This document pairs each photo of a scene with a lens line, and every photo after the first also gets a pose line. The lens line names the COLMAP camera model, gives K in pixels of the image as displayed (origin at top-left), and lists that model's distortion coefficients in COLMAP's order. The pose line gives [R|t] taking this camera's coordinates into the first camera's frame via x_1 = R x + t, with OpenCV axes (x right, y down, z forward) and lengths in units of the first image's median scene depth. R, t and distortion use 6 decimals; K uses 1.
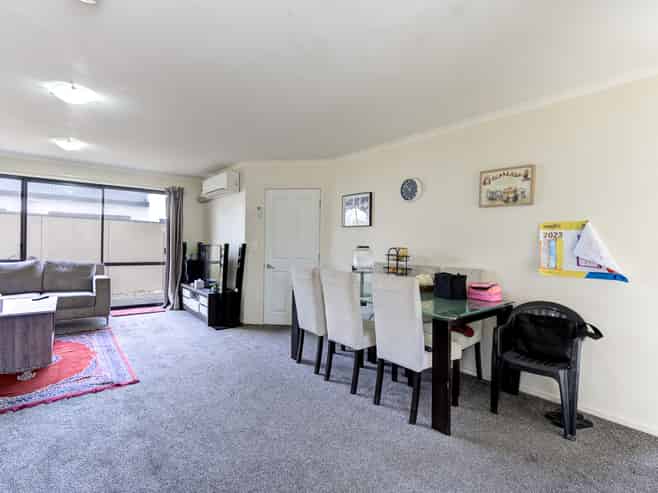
lens RADIAL K [[334.1, 0, 329.0], [0, 334.1, 246.5], [0, 0, 1]] dist [0.000003, 0.000386]
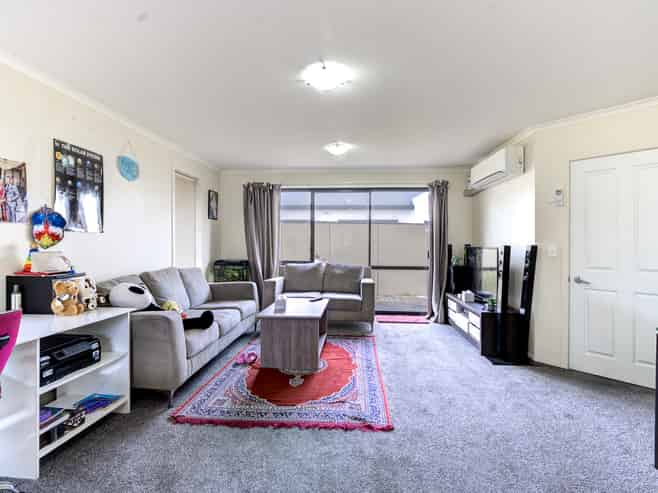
lens RADIAL K [[334.1, 0, 329.0], [0, 334.1, 246.5], [0, 0, 1]] dist [0.000003, 0.000386]
pose [[0.730203, -0.008403, -0.683179, -0.091143], [0.004422, 0.999962, -0.007573, -0.002669], [0.683216, 0.002509, 0.730212, 0.203257]]
